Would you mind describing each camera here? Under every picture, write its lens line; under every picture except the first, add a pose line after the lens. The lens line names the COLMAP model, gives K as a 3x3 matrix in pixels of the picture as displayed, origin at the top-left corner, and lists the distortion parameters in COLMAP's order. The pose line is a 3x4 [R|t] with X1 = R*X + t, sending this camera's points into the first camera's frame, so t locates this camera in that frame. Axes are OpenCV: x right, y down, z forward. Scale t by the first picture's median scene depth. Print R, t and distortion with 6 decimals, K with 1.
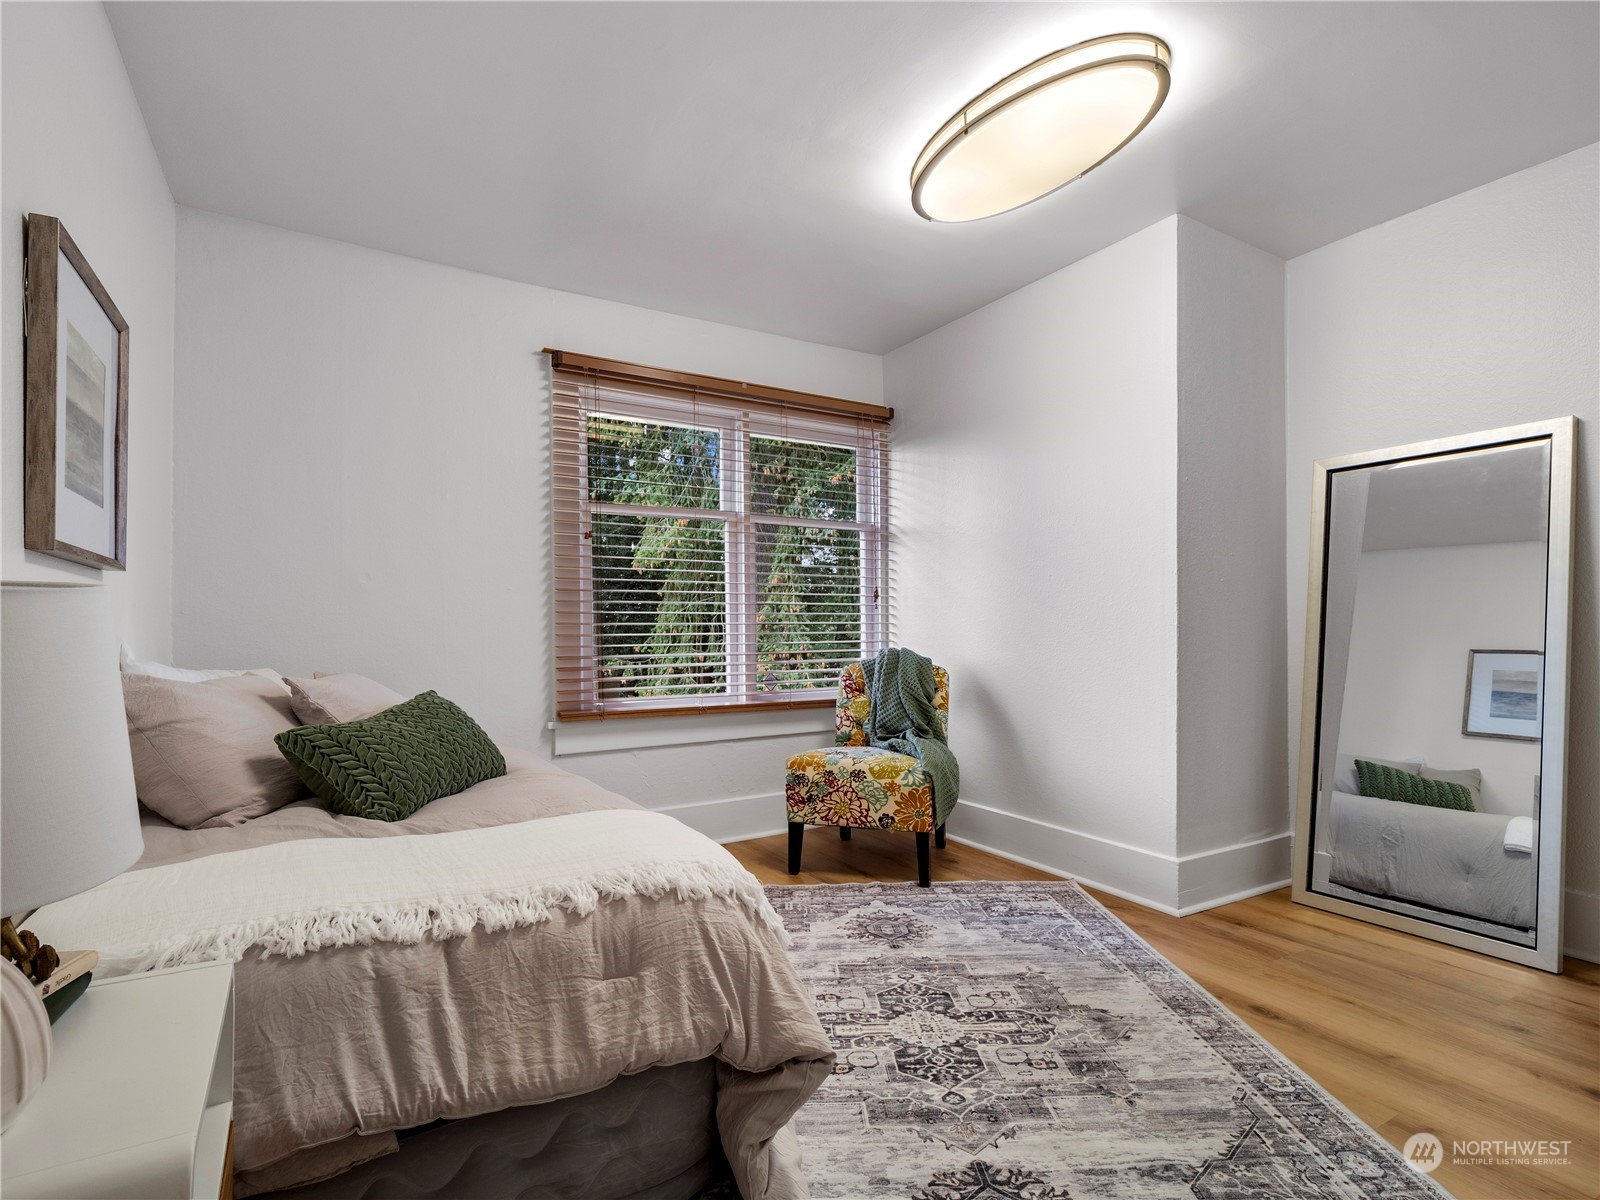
lens RADIAL K [[807.8, 0, 798.4], [0, 807.8, 615.7], [0, 0, 1]] dist [0.010680, -0.012067]
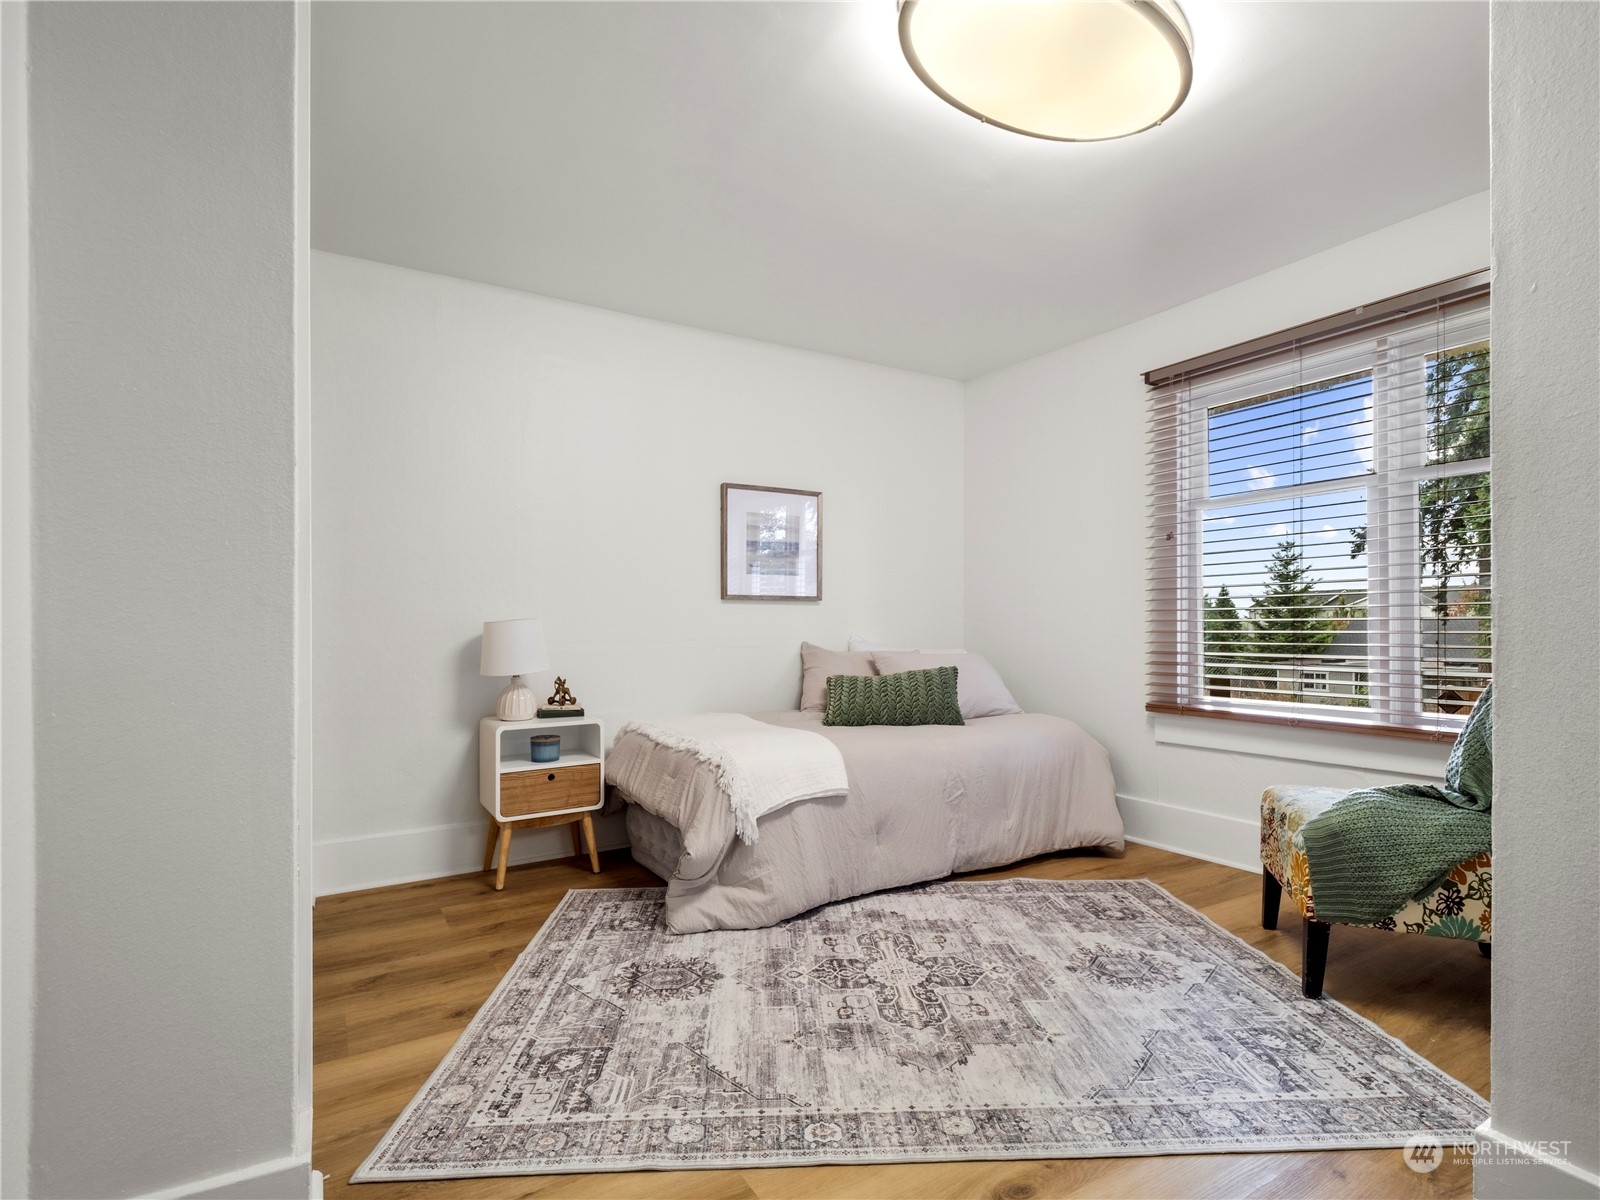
lens RADIAL K [[807.8, 0, 798.4], [0, 807.8, 615.7], [0, 0, 1]] dist [0.010680, -0.012067]
pose [[-0.001303, -0.009960, -0.999950, 1.113467], [0.017283, 0.999801, -0.009981, 0.007251], [0.999850, -0.017296, -0.001130, 0.732159]]
